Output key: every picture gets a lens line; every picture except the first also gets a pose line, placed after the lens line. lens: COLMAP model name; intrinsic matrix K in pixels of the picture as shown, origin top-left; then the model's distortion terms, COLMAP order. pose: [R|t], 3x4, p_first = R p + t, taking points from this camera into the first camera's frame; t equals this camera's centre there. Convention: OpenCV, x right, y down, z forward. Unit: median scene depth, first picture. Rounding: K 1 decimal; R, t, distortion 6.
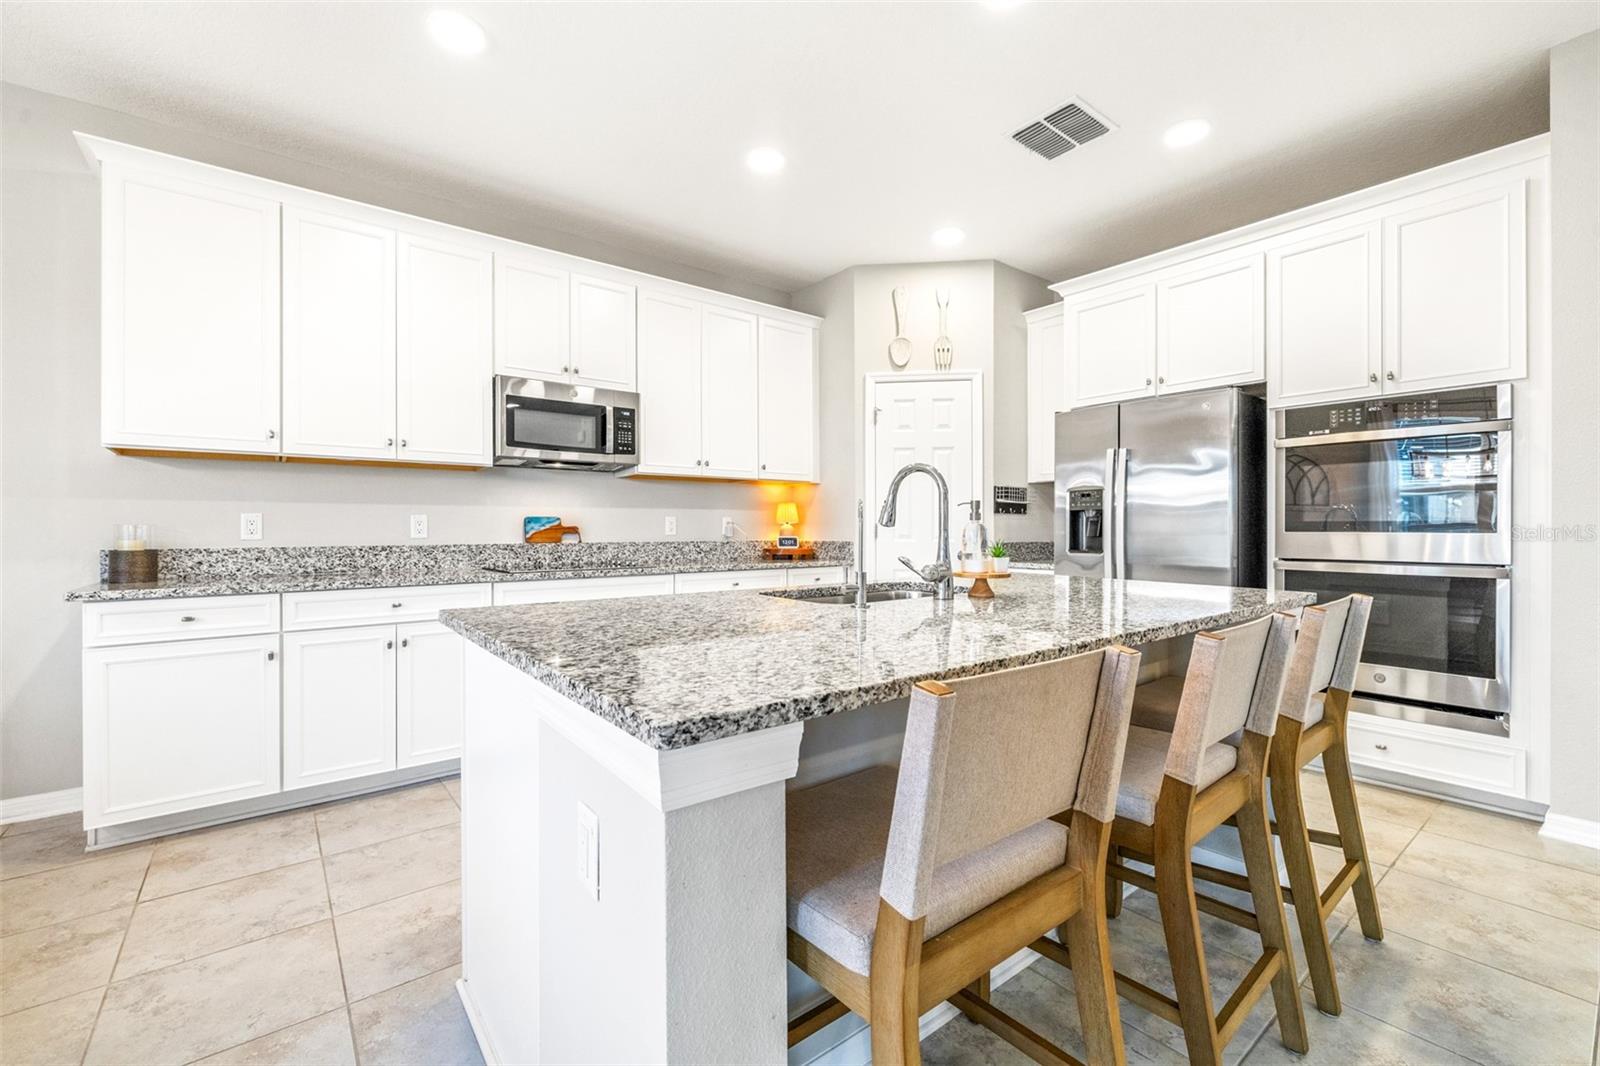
lens RADIAL K [[675.4, 0, 795.4], [0, 675.4, 527.0], [0, 0, 1]] dist [0.000673, -0.000111]
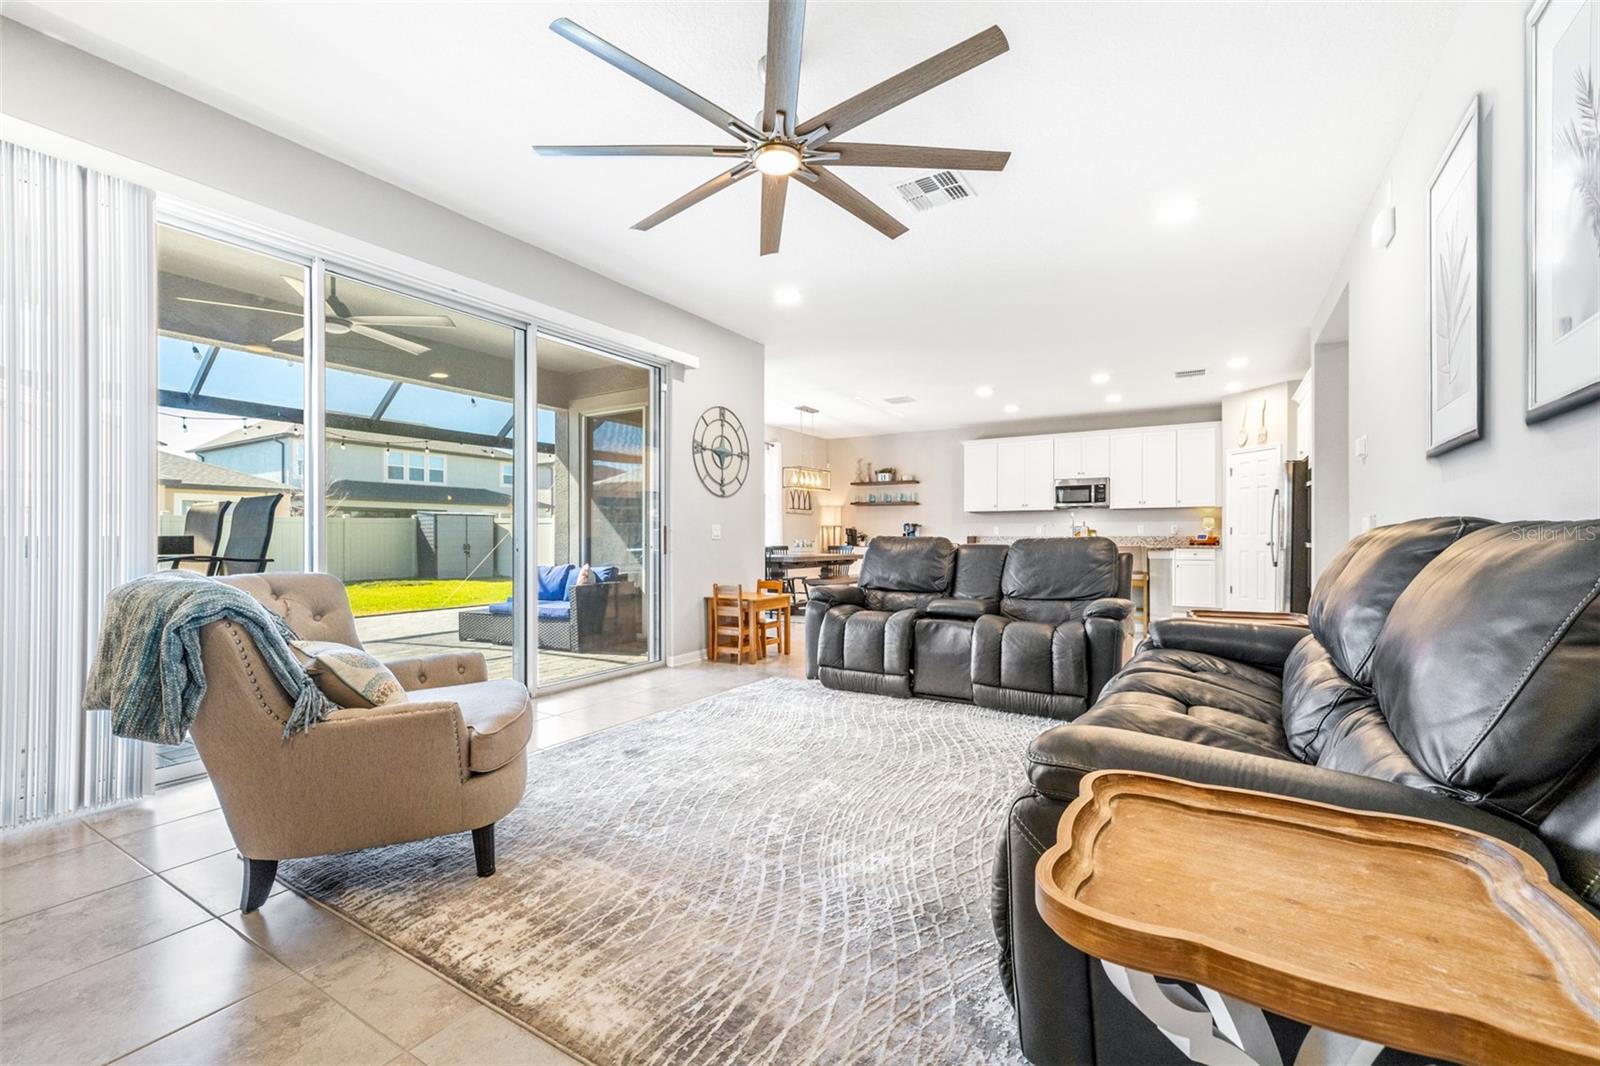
lens RADIAL K [[671.9, 0, 799.0], [0, 671.9, 537.1], [0, 0, 1]] dist [0.000235, -0.000074]
pose [[0.347471, 0.000399, -0.937691, 2.082108], [-0.000112, 1.000000, 0.000384, 0.031814], [0.937691, -0.000028, 0.347471, -1.170219]]
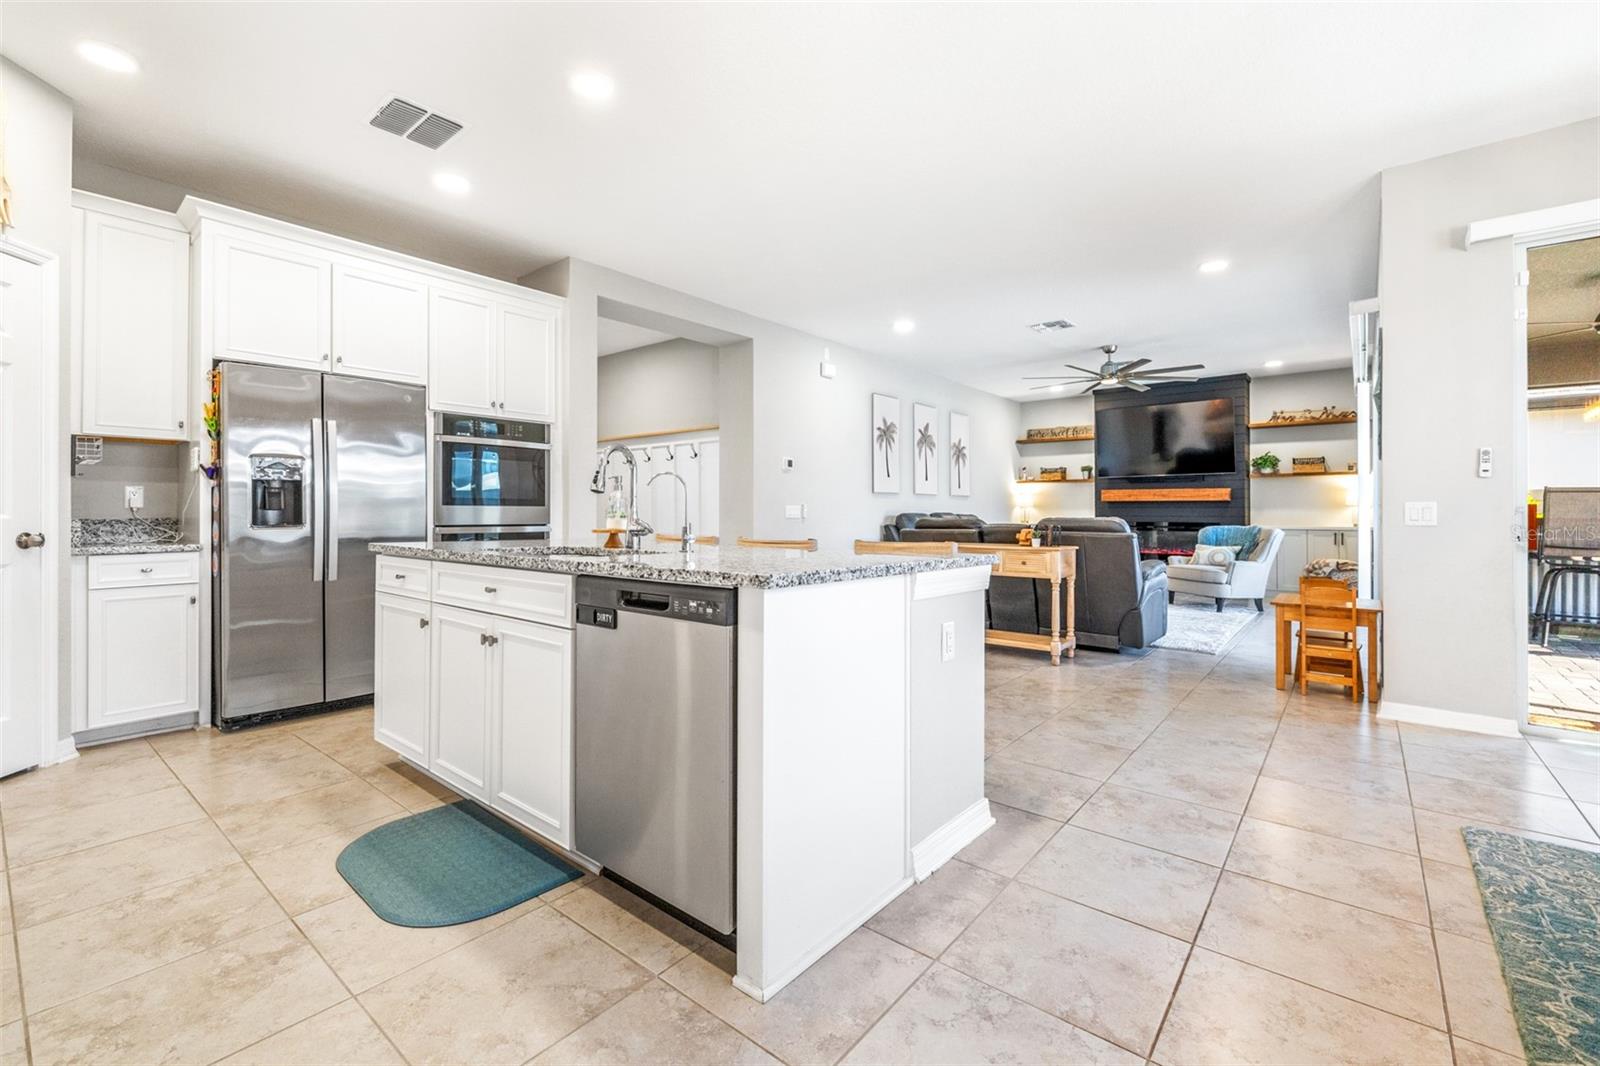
lens RADIAL K [[686.1, 0, 798.1], [0, 686.1, 509.3], [0, 0, 1]] dist [0.000475, -0.000217]
pose [[-0.215301, 0.006579, 0.976526, -0.718339], [-0.002100, 0.999972, -0.007200, 0.022521], [-0.976545, -0.003601, -0.215281, 0.596775]]
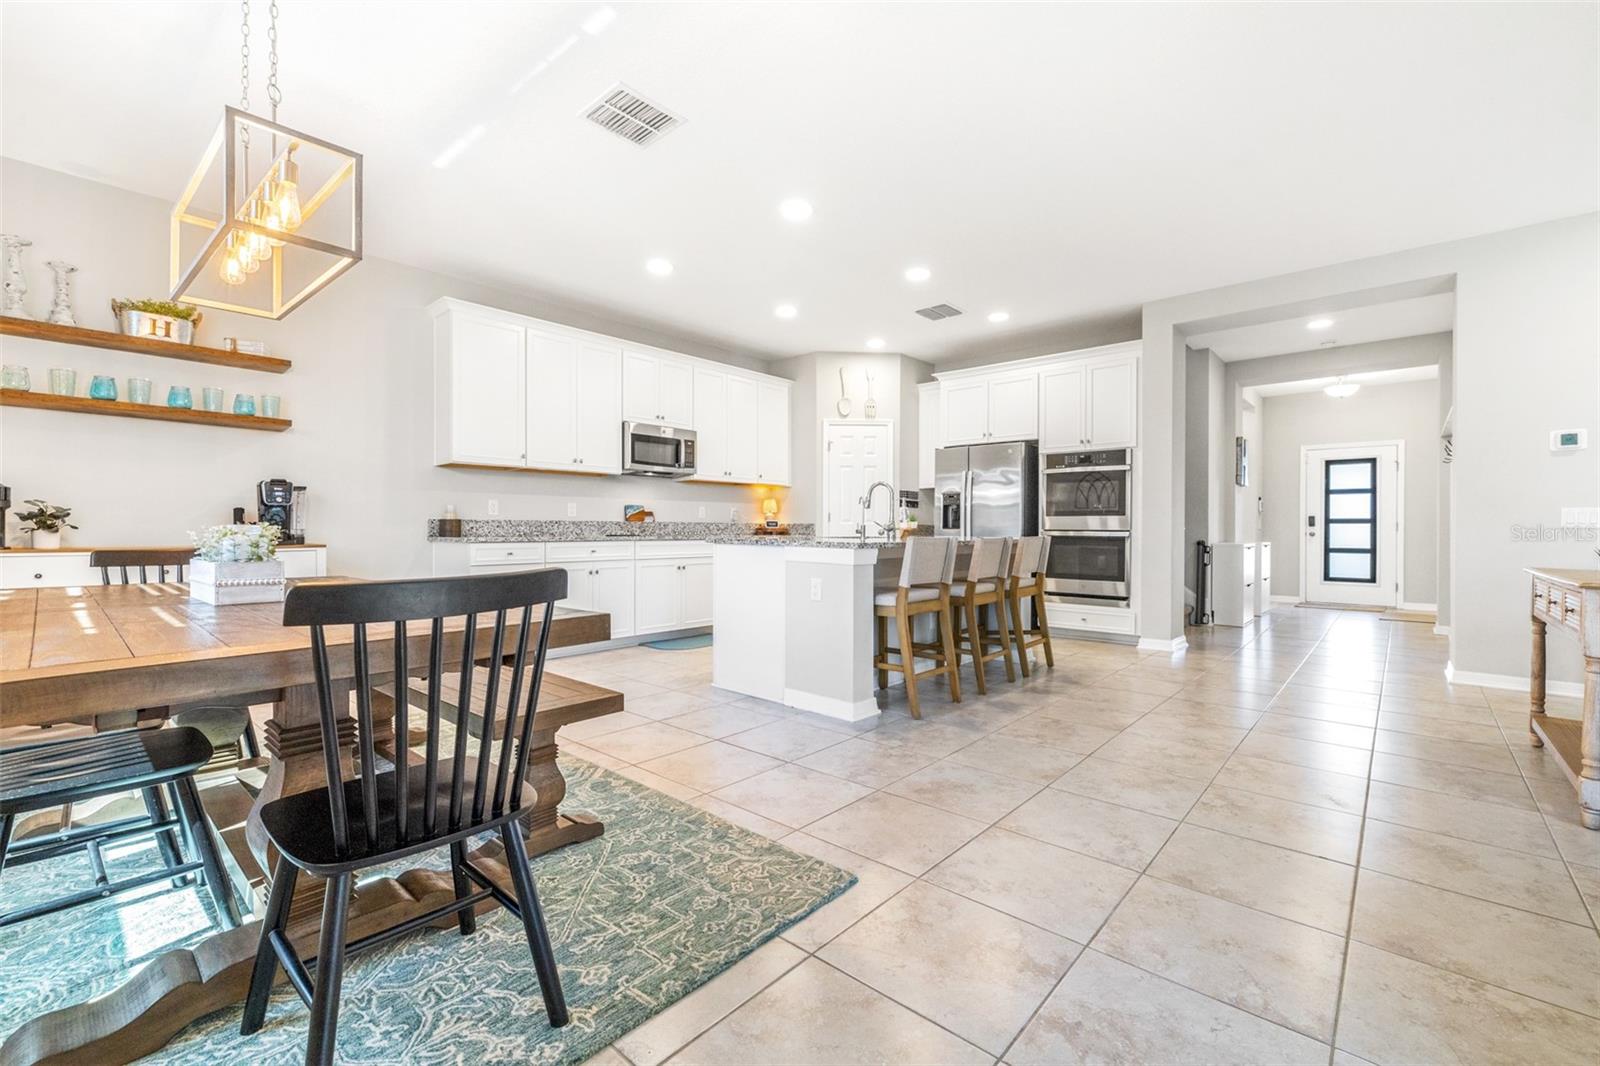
lens RADIAL K [[679.4, 0, 800.5], [0, 679.4, 526.9], [0, 0, 1]] dist [-0.001558, -0.000763]
pose [[0.984636, 0.006074, 0.174514, -0.320229], [-0.006167, 0.999981, -0.000012, 0.041669], [-0.174511, -0.001064, 0.984655, -0.811231]]
